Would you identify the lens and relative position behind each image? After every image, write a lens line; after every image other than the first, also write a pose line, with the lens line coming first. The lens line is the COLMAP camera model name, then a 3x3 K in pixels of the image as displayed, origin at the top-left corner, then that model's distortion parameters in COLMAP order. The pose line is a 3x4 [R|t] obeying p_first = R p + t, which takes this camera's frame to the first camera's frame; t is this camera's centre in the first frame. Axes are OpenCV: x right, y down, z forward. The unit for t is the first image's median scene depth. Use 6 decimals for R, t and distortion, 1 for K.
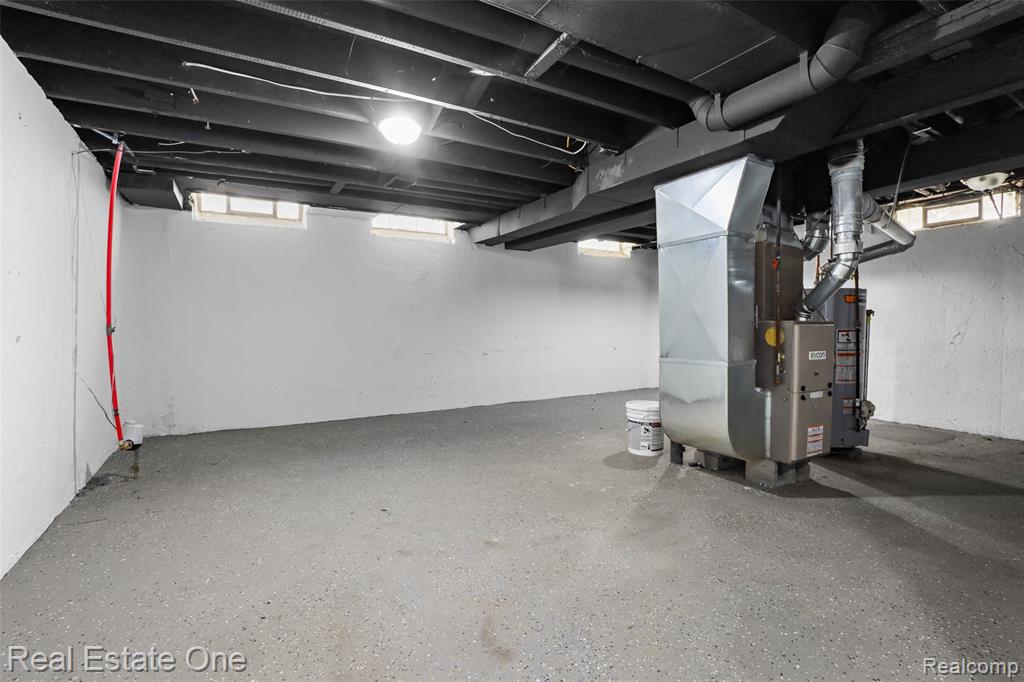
lens RADIAL K [[484.8, 0, 508.3], [0, 484.8, 330.9], [0, 0, 1]] dist [-0.027774, 0.001904]
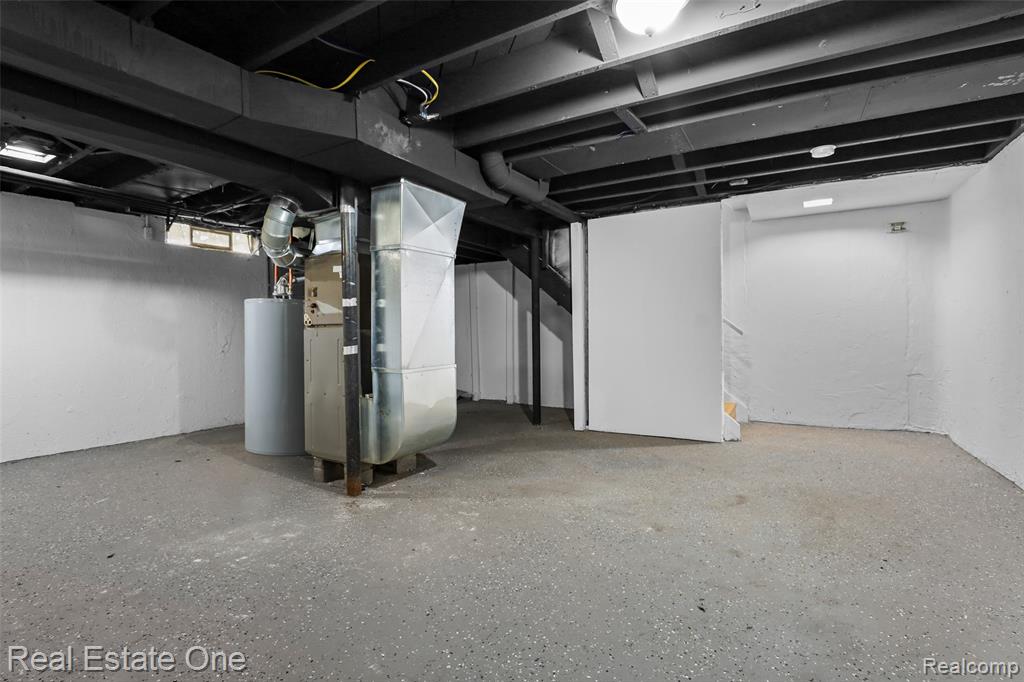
lens RADIAL K [[484.8, 0, 507.5], [0, 484.8, 341.3], [0, 0, 1]] dist [-0.027774, 0.001904]
pose [[-0.489077, -0.007859, 0.872205, -0.629334], [0.021518, 0.999546, 0.021072, -0.013414], [-0.871975, 0.029073, -0.488686, 1.392439]]
